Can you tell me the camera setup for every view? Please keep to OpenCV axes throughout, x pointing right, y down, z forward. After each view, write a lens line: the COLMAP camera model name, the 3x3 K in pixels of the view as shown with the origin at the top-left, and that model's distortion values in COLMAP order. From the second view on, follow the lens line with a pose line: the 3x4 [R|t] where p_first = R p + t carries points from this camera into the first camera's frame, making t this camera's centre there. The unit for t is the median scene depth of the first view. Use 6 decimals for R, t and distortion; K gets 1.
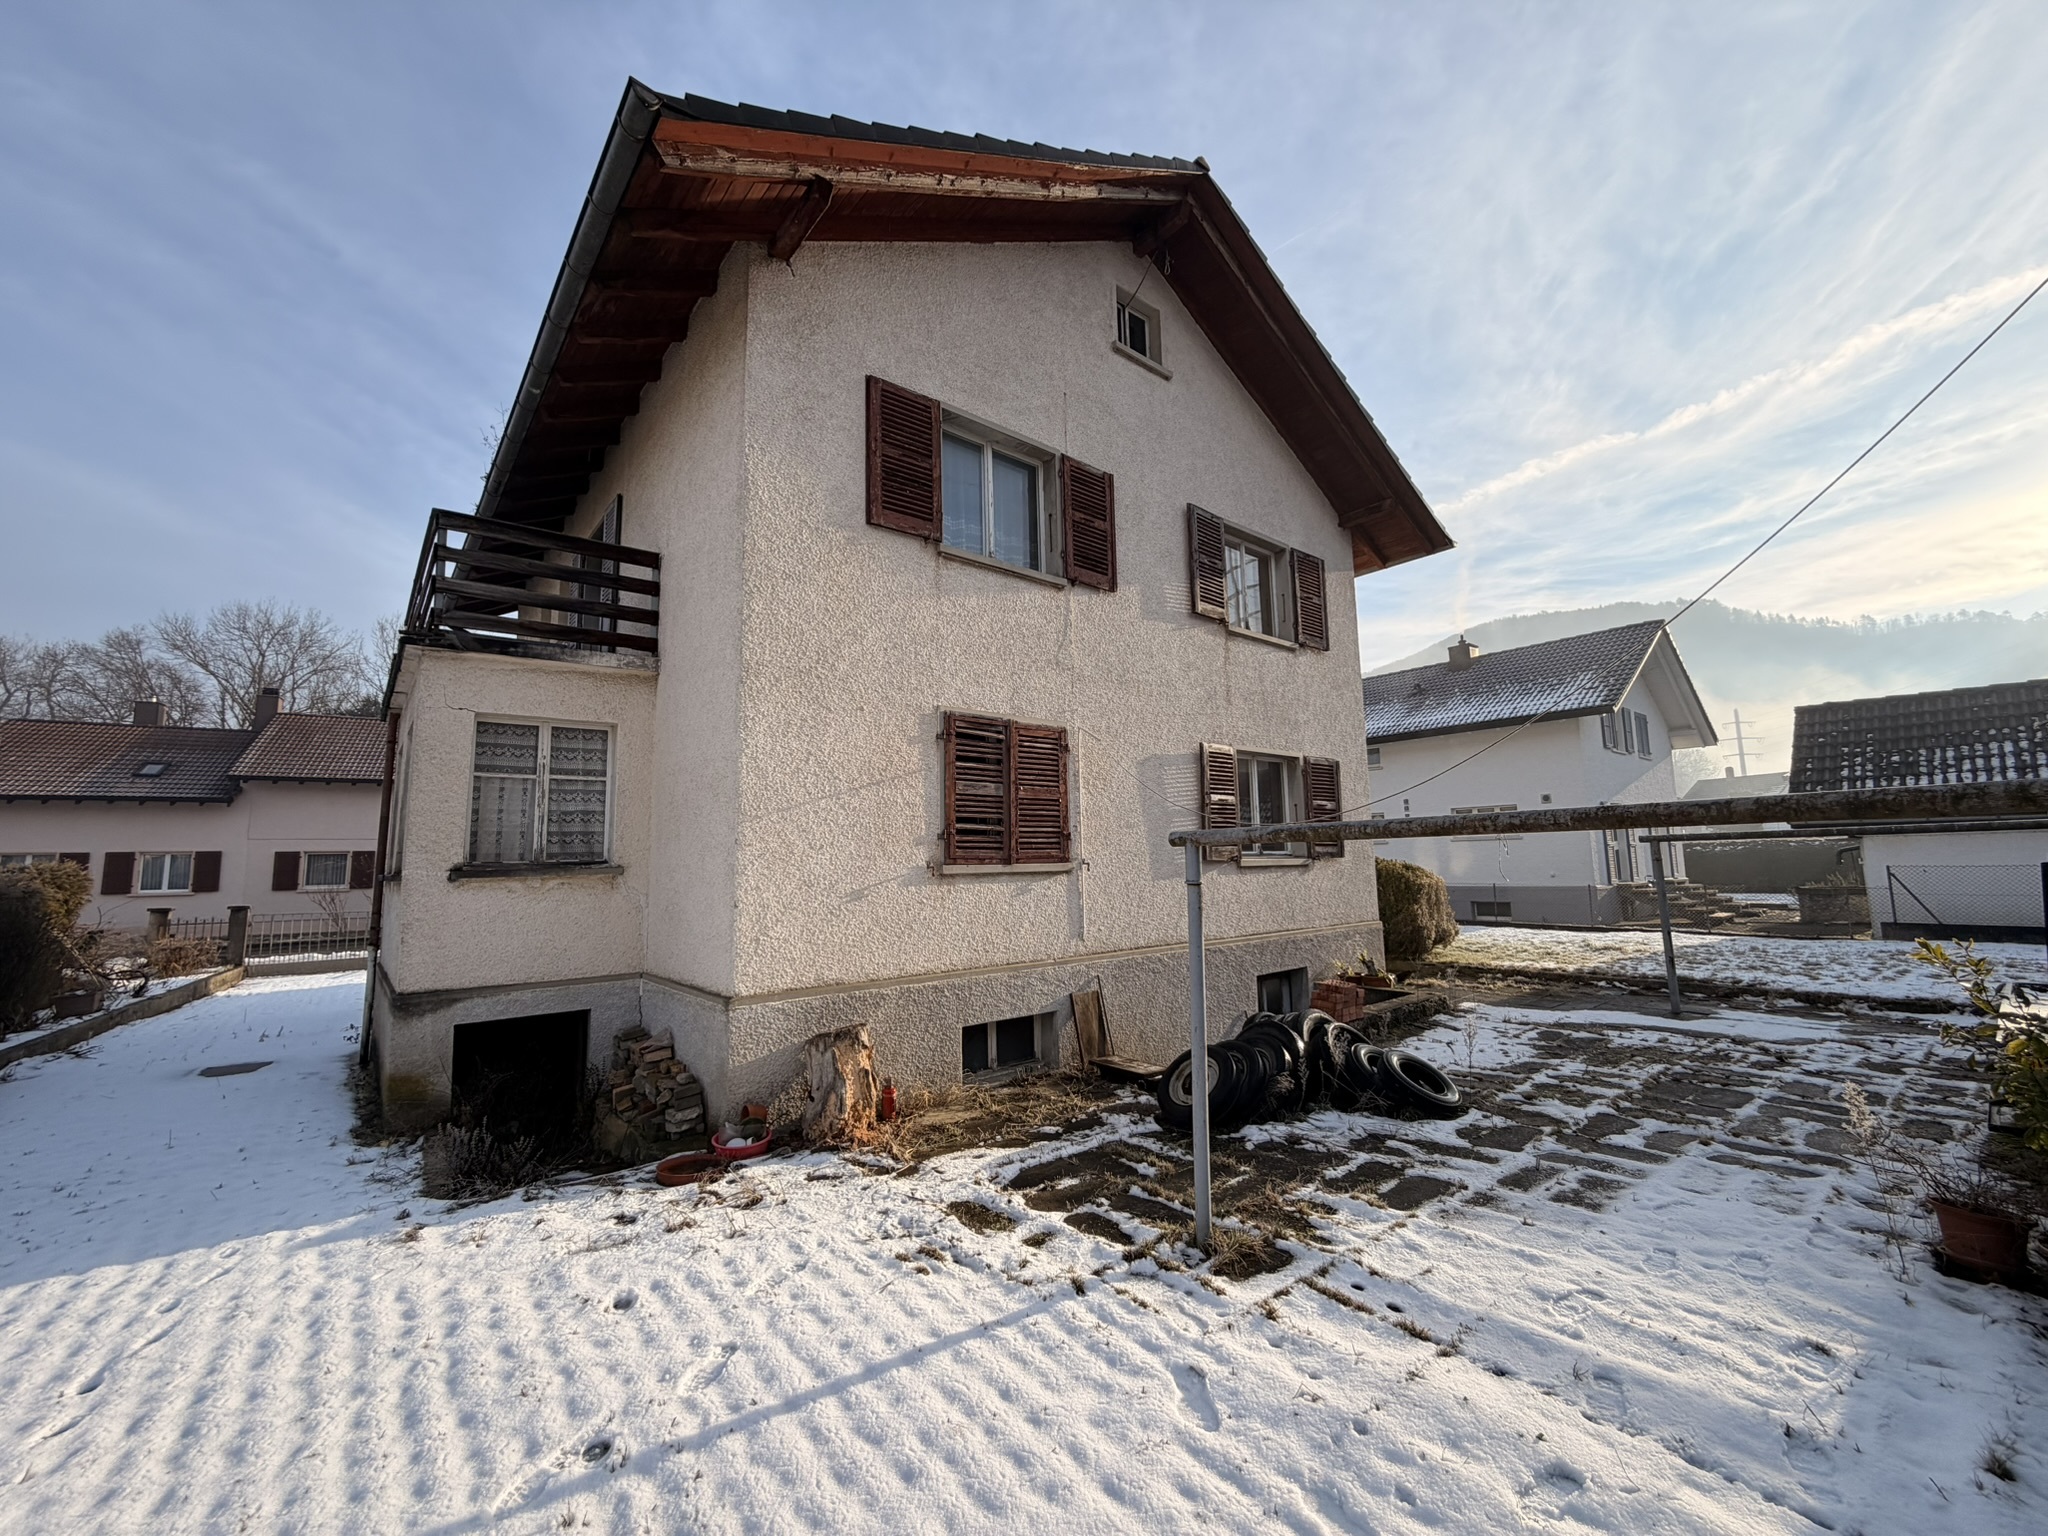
lens RADIAL K [[815.2, 0, 1020.4], [0, 815.2, 767.1], [0, 0, 1]] dist [0.001021, 0.000052]
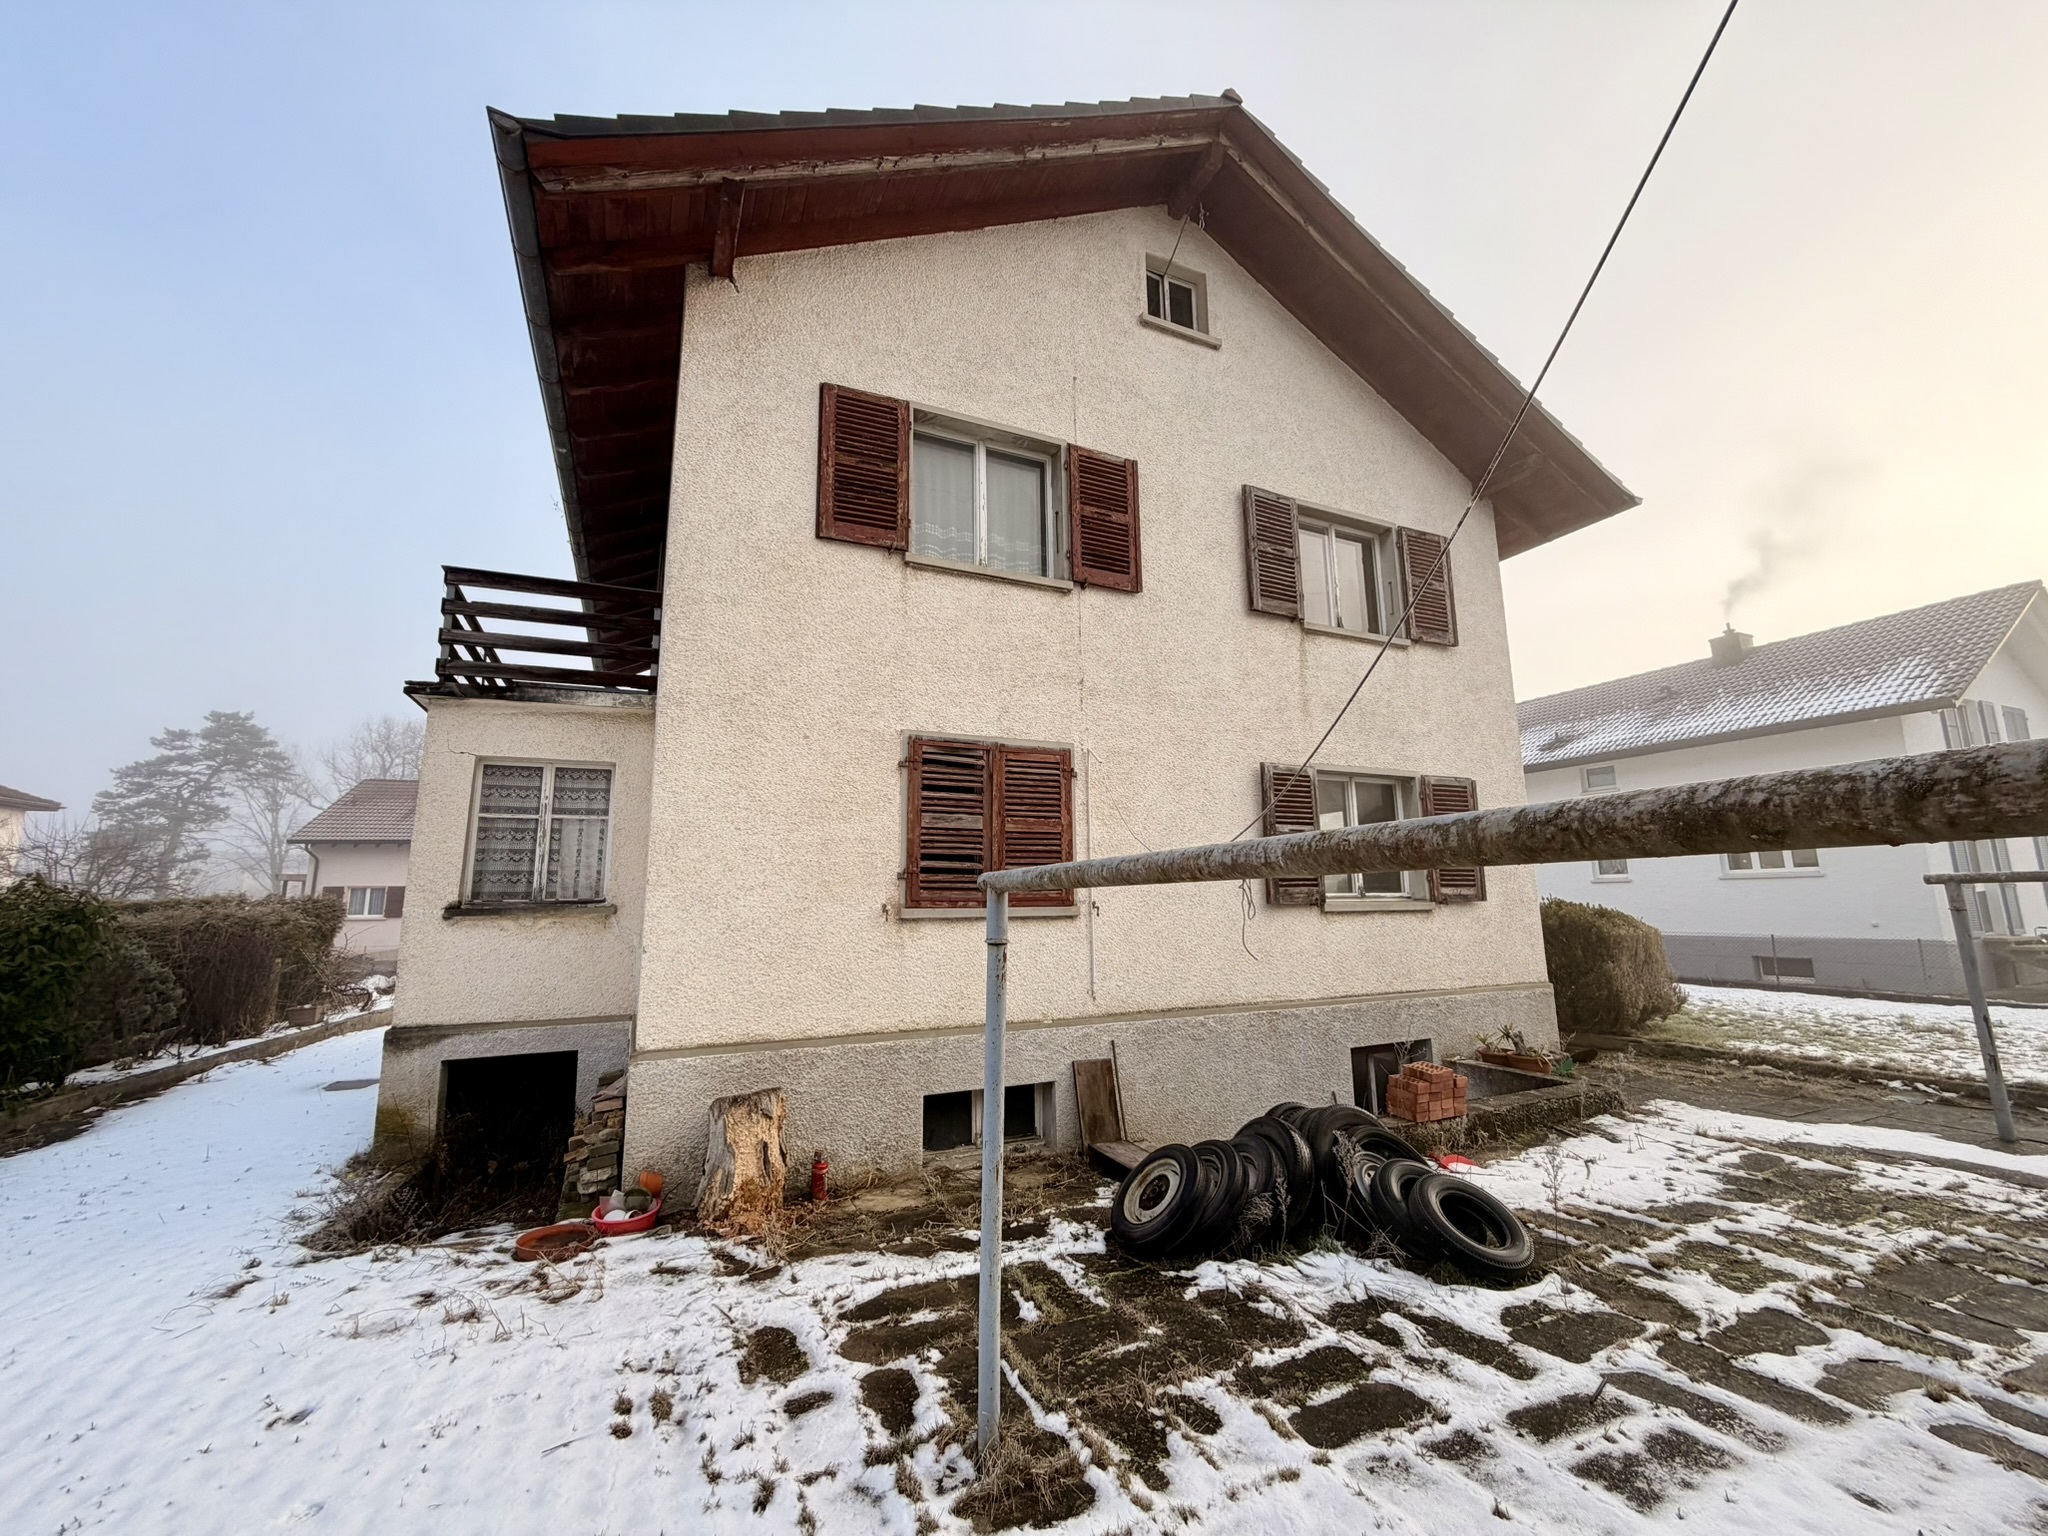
lens RADIAL K [[815.2, 0, 1018.9], [0, 815.2, 767.4], [0, 0, 1]] dist [0.001021, 0.000052]
pose [[0.965895, -0.033255, -0.256790, 0.250745], [0.022218, 0.998705, -0.045765, 0.009928], [0.257980, 0.038499, 0.965383, 0.162586]]
